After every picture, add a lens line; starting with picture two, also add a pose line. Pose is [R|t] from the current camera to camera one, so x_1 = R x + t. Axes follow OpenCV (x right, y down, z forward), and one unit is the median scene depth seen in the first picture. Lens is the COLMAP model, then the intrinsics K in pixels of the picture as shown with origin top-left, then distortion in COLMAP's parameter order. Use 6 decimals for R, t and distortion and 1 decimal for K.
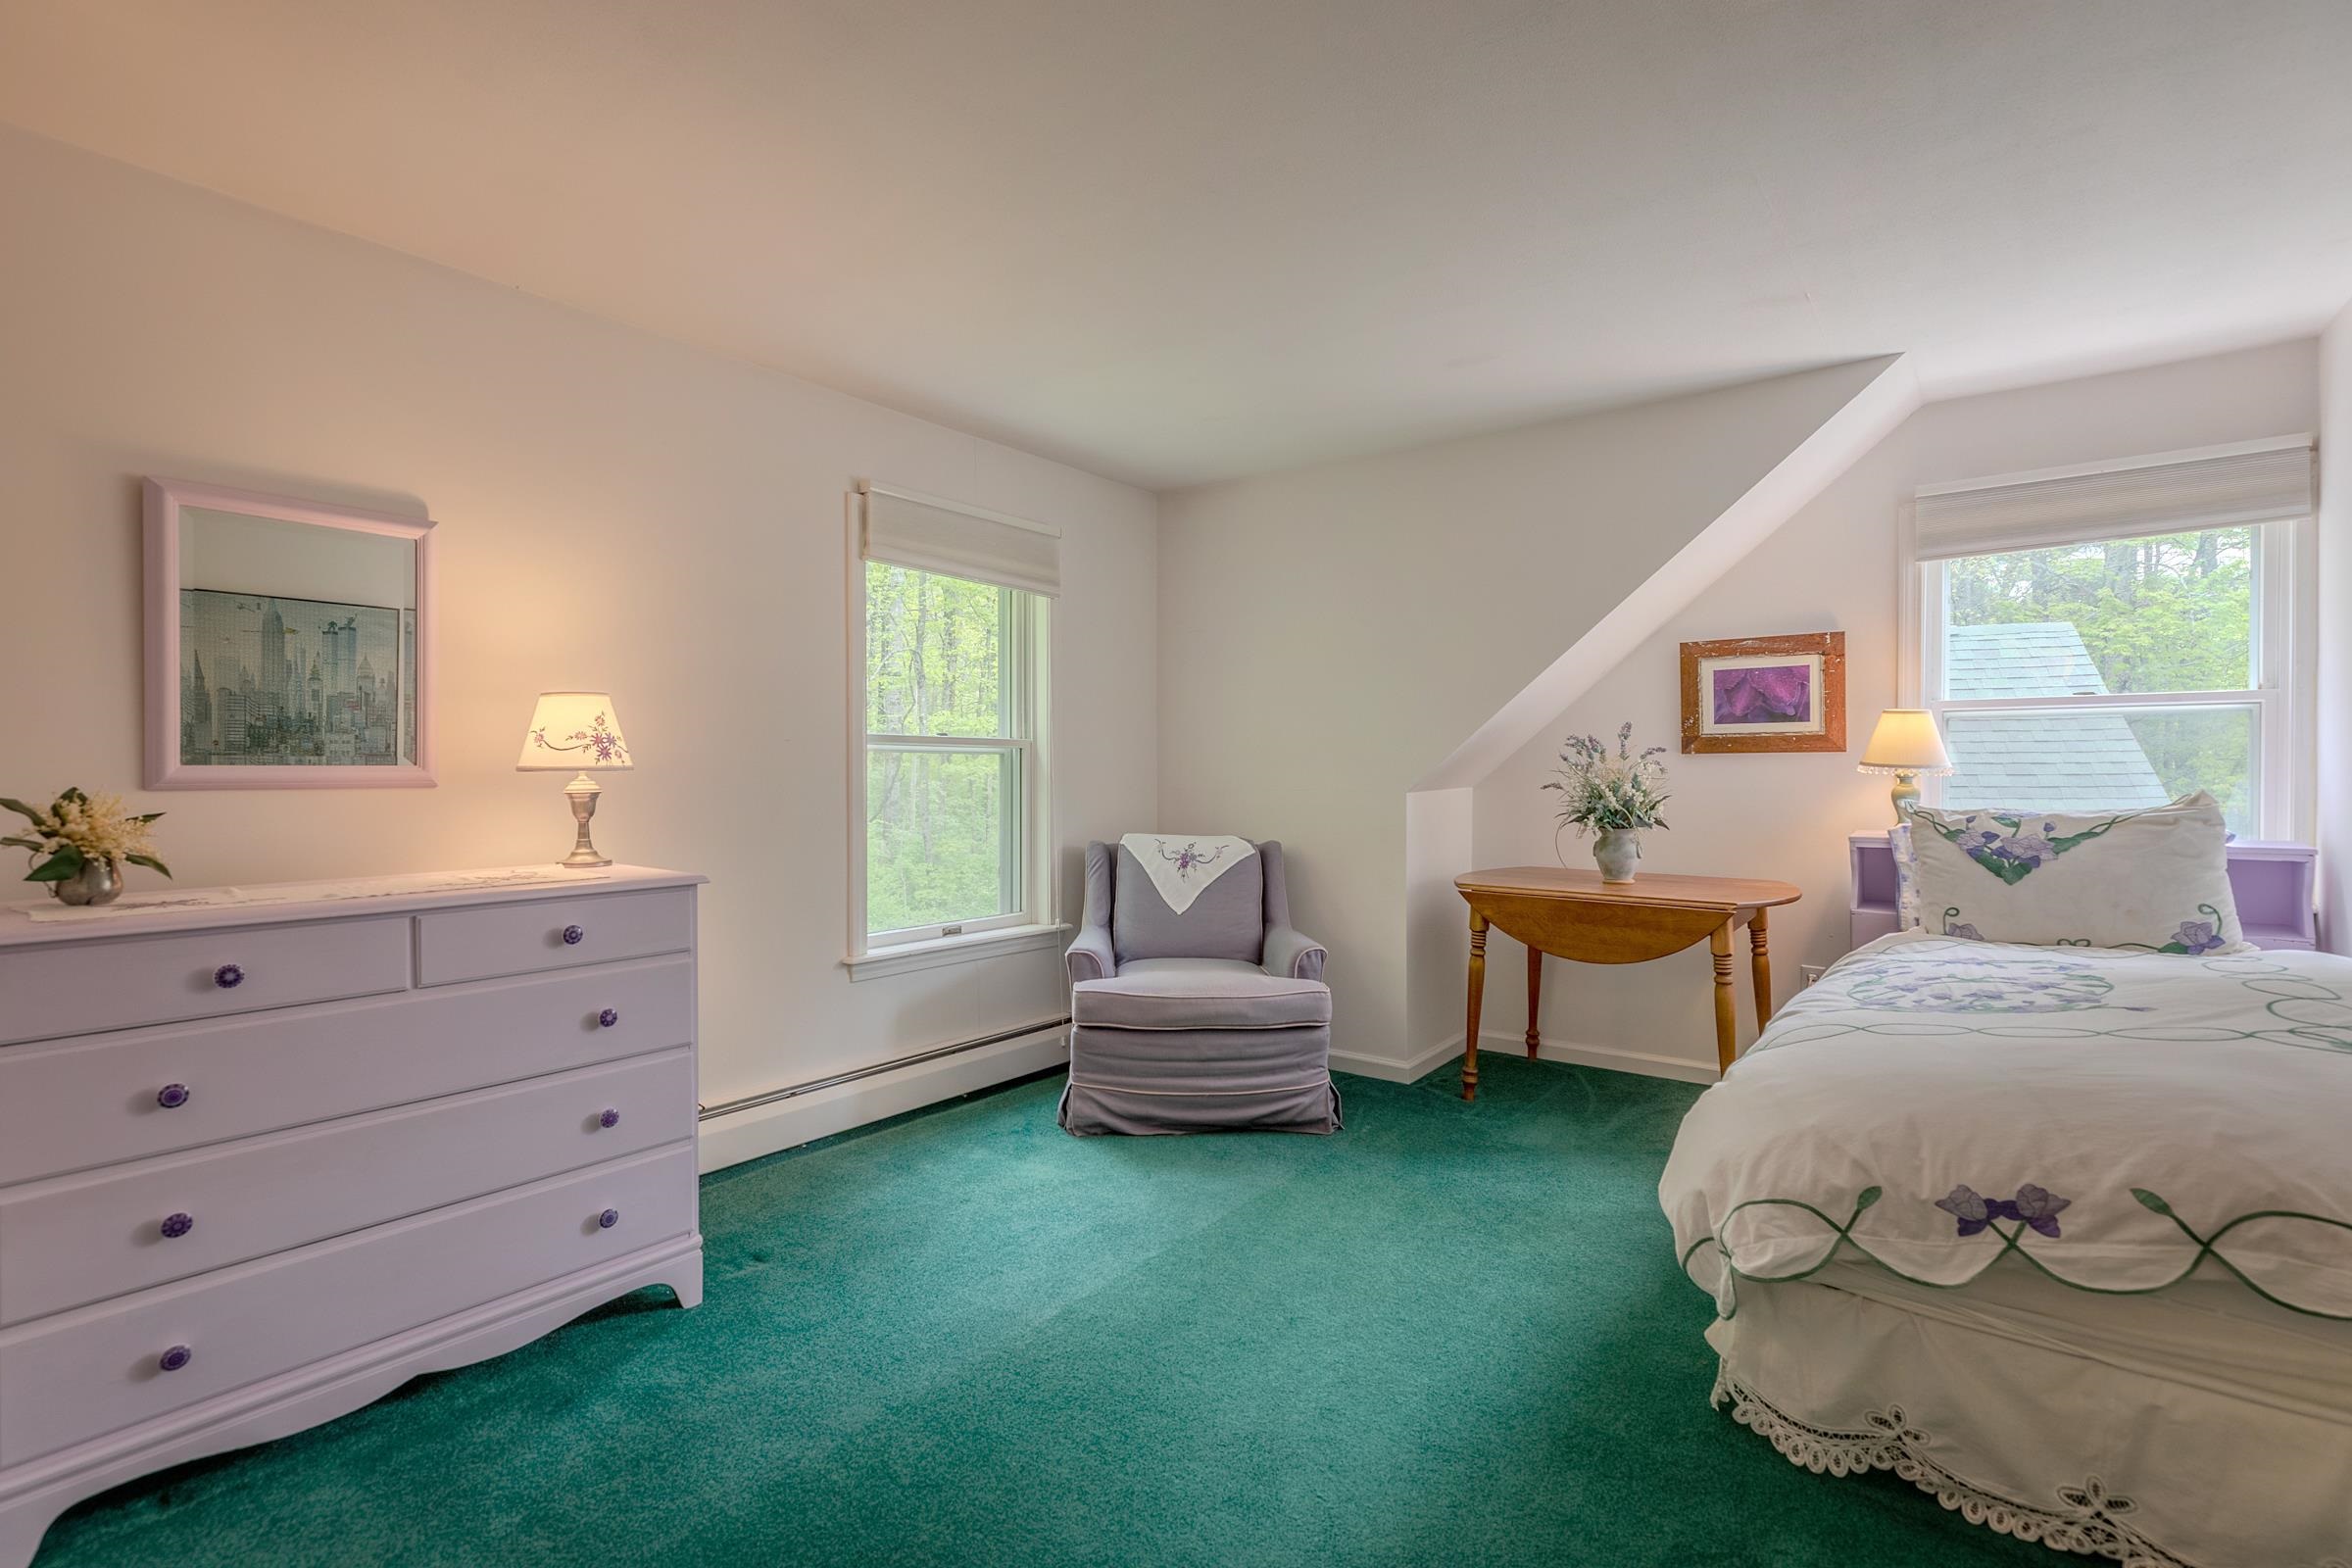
lens RADIAL K [[1076.5, 0, 1187.5], [0, 1076.5, 780.4], [0, 0, 1]] dist [0.005142, 0.000705]
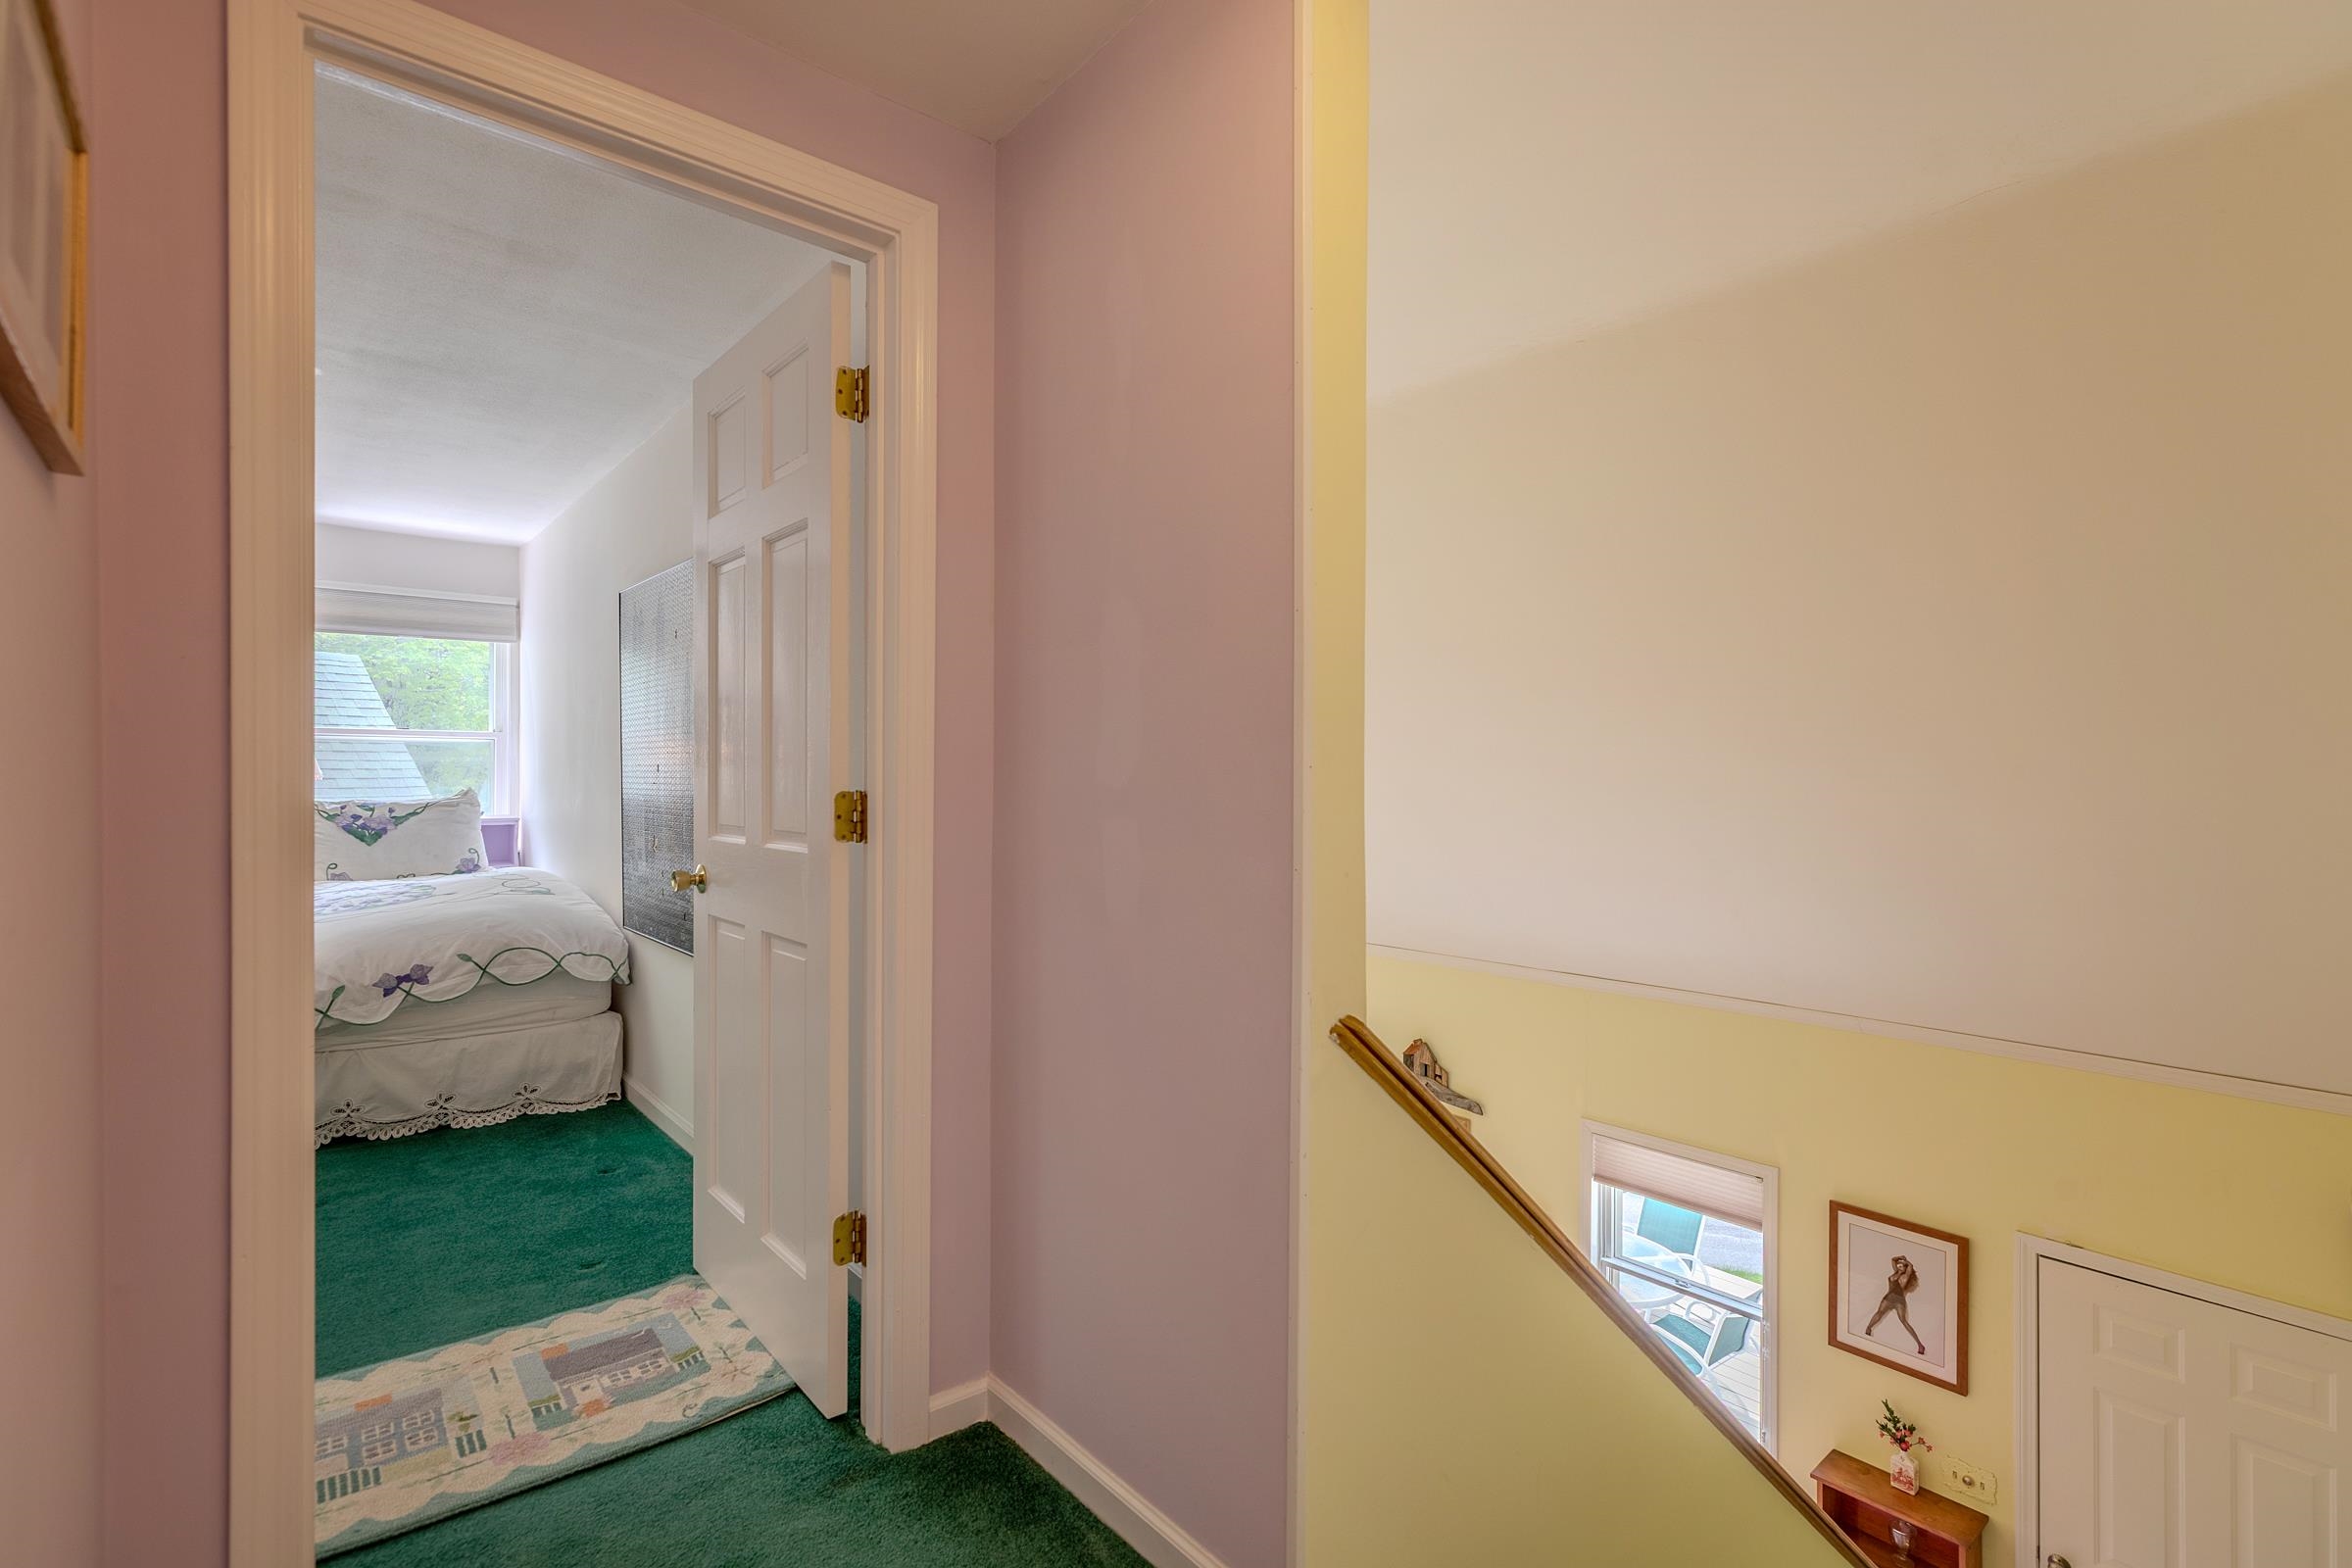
lens RADIAL K [[1072.6, 0, 1176.0], [0, 1072.6, 774.4], [0, 0, 1]] dist [0.004118, 0.001709]
pose [[0.212465, 0.005416, 0.977154, -0.578875], [0.002715, 0.999978, -0.006133, 0.001098], [-0.977165, 0.003957, 0.212445, -0.549029]]
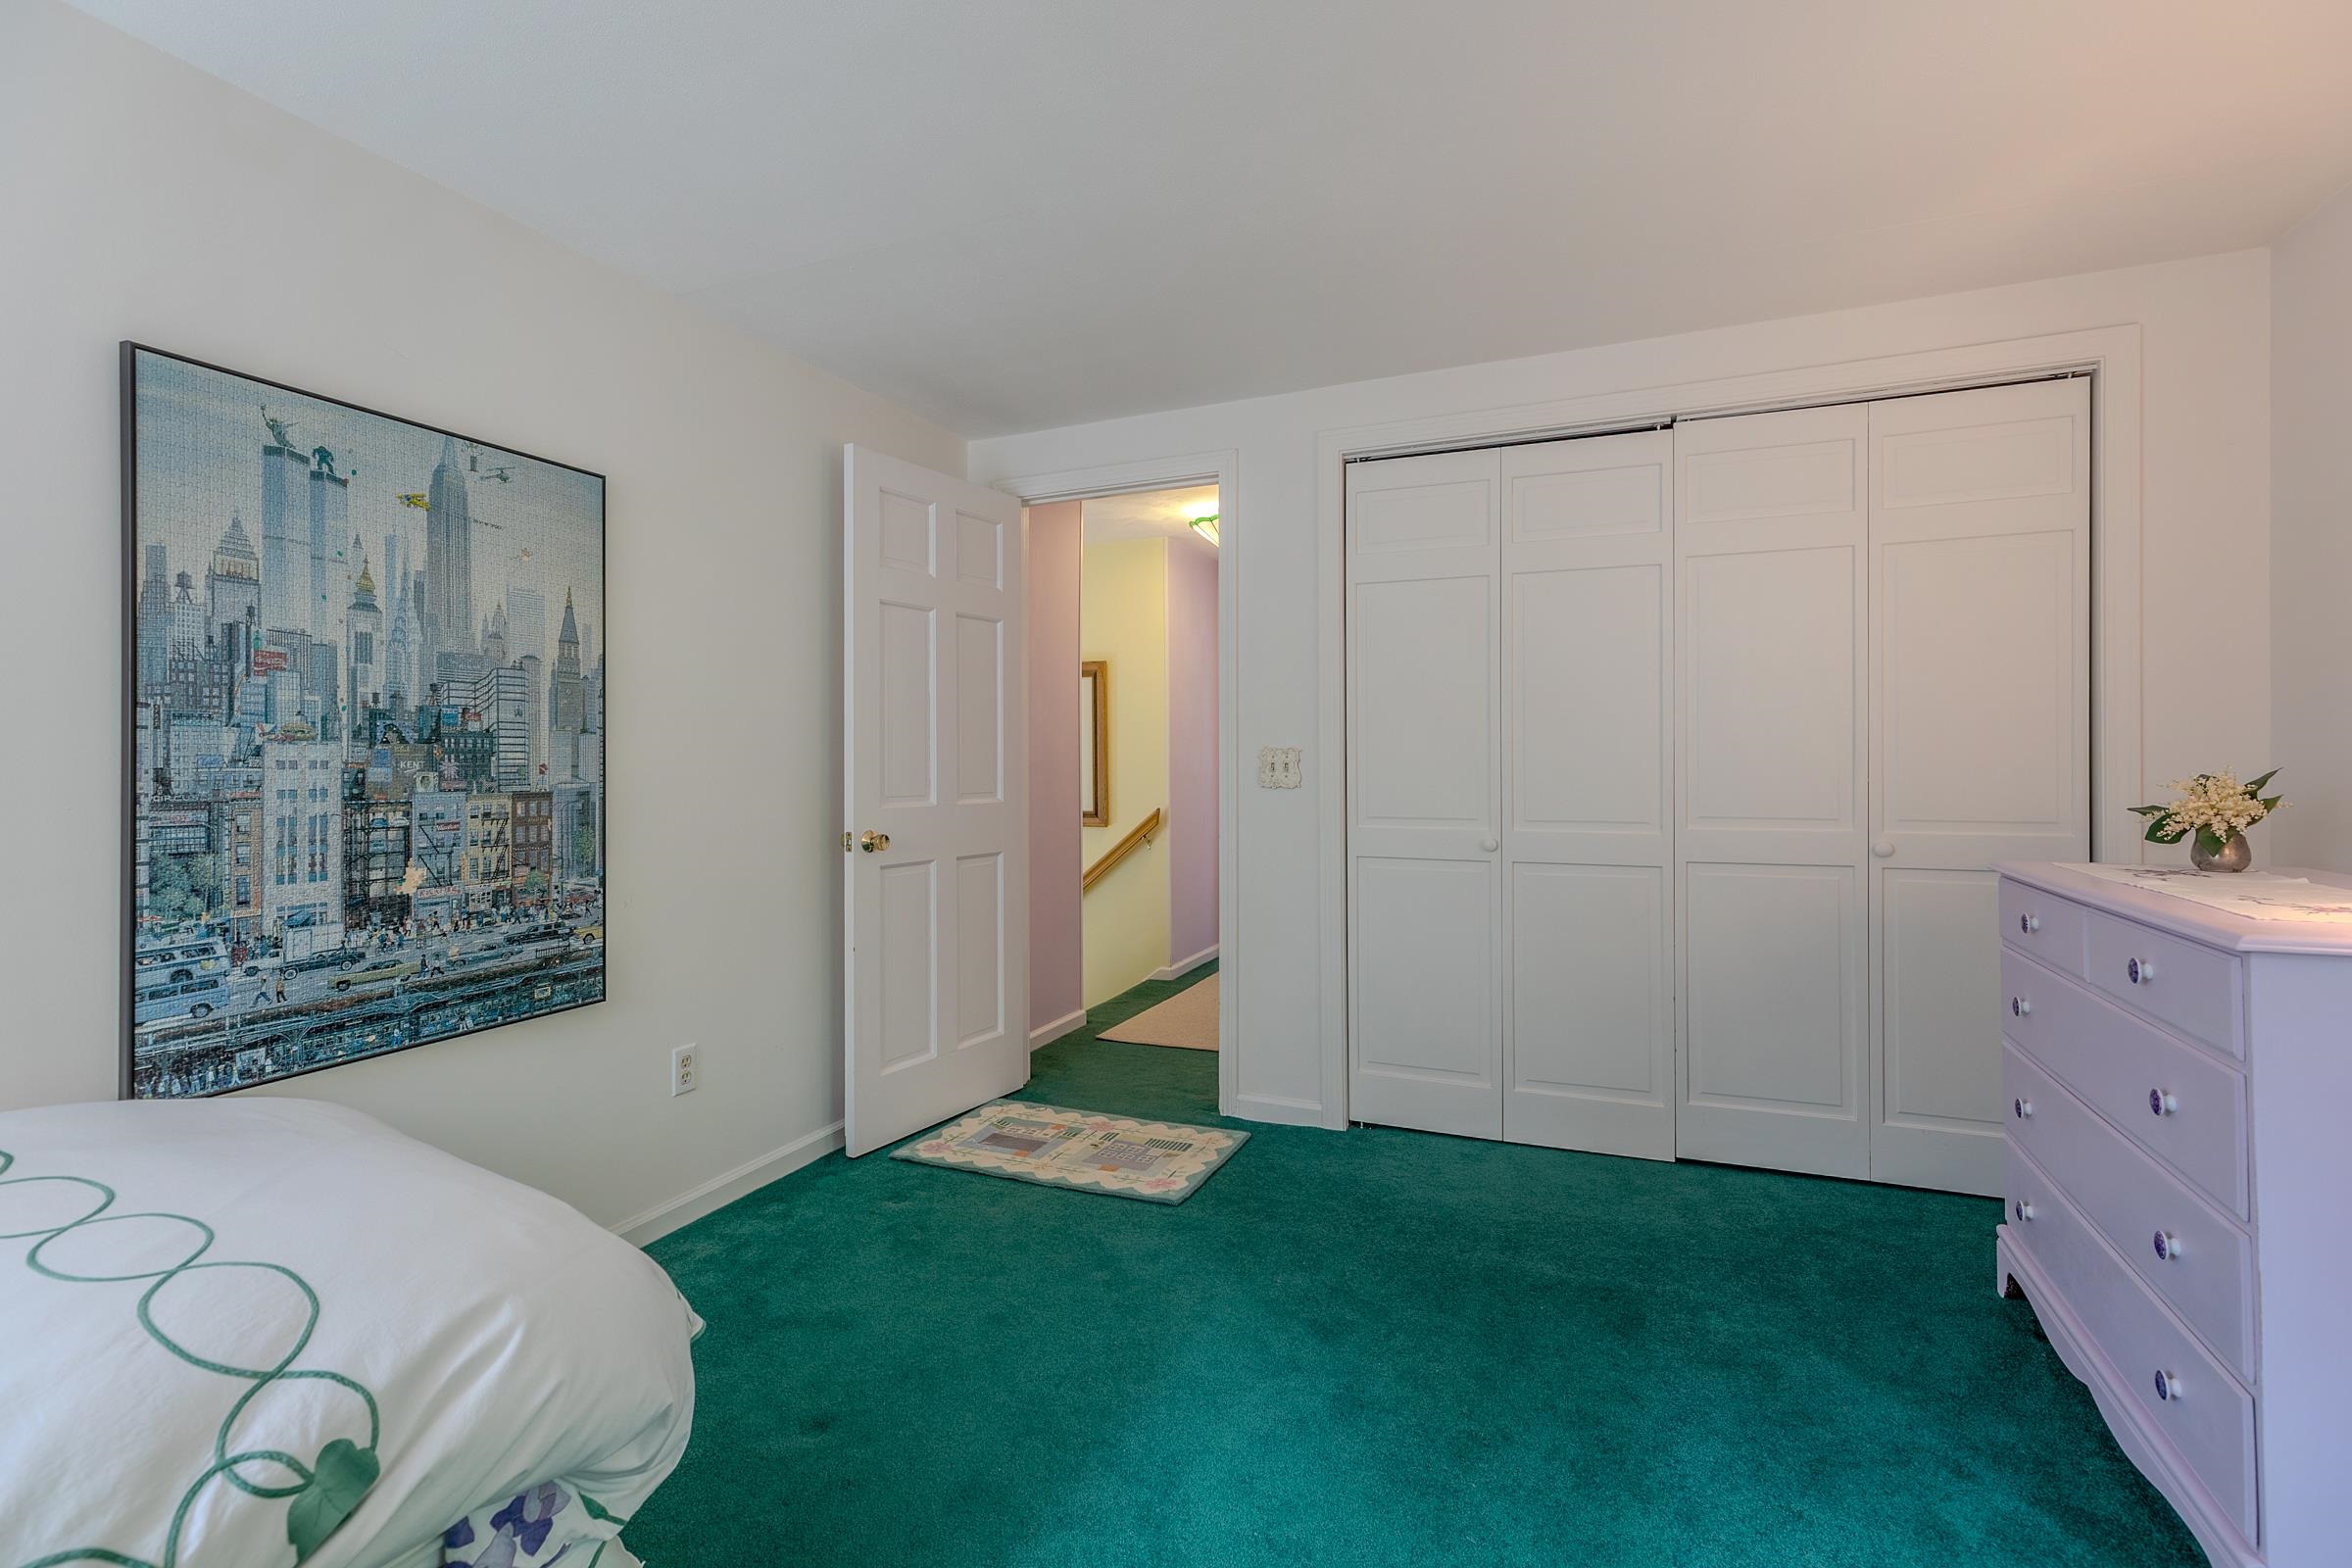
lens RADIAL K [[1070.3, 0, 1172.9], [0, 1070.3, 719.4], [0, 0, 1]] dist [0.002563, 0.000338]
pose [[-0.970762, 0.004264, -0.240005, 0.220812], [0.002902, 0.999978, 0.006031, -0.057877], [0.240025, 0.005158, -0.970753, 1.236861]]
